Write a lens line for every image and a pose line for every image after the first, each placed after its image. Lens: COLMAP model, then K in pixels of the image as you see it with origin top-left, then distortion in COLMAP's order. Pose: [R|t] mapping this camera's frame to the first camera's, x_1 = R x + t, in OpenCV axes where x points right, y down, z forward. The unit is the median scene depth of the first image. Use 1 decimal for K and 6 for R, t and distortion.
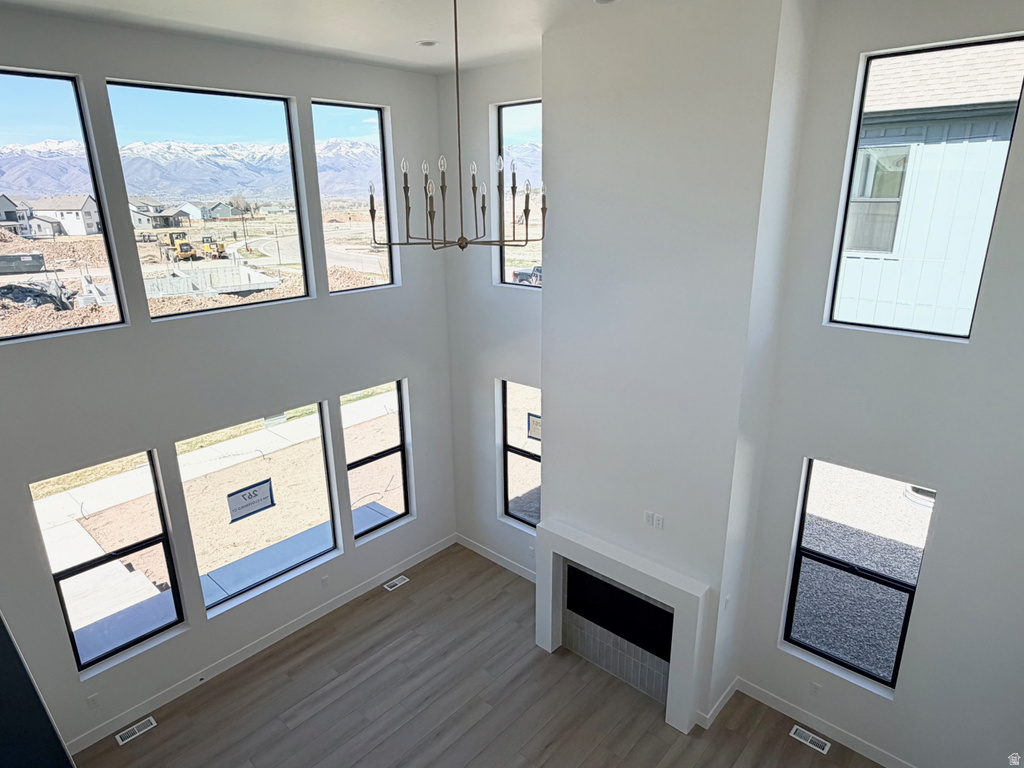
lens RADIAL K [[620.8, 0, 512.0], [0, 620.8, 384.0], [0, 0, 1]] dist [0.006449, 0.000506]
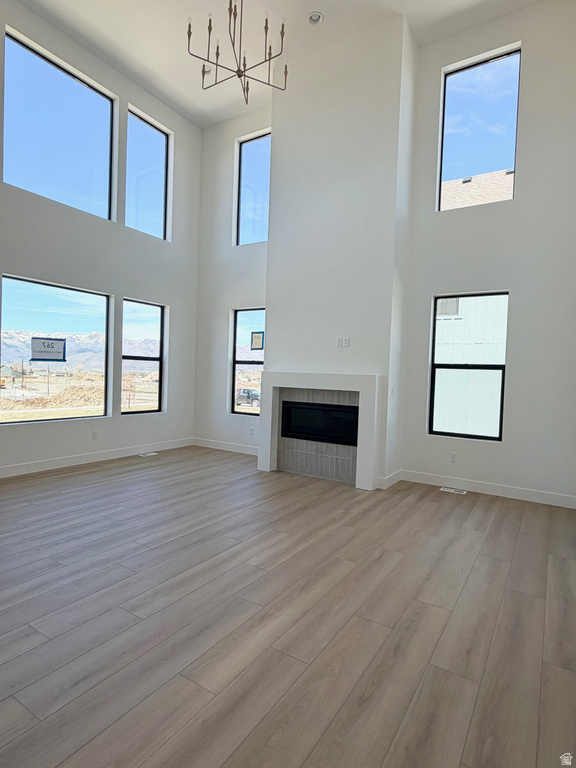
lens RADIAL K [[424.0, 0, 288.0], [0, 424.0, 384.0], [0, 0, 1]] dist [-0.002227, -0.002157]
pose [[0.984880, 0.039901, 0.168580, -0.062289], [0.006917, 0.963281, -0.268406, 0.503326], [-0.173100, 0.265513, 0.948440, 0.059165]]
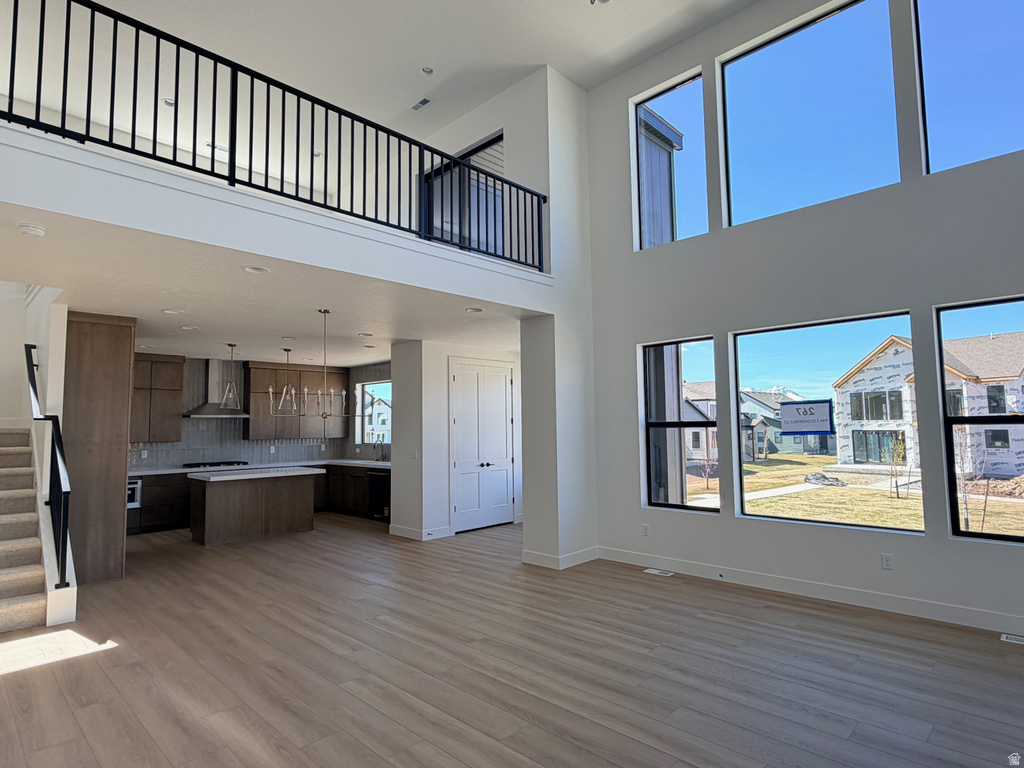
lens RADIAL K [[565.3, 0, 512.0], [0, 565.3, 384.0], [0, 0, 1]] dist [-0.002227, -0.002157]
pose [[-0.038878, -0.066729, -0.997013, 0.439941], [-0.285759, 0.956840, -0.052897, 0.305599], [0.957512, 0.282849, -0.056269, 0.605748]]
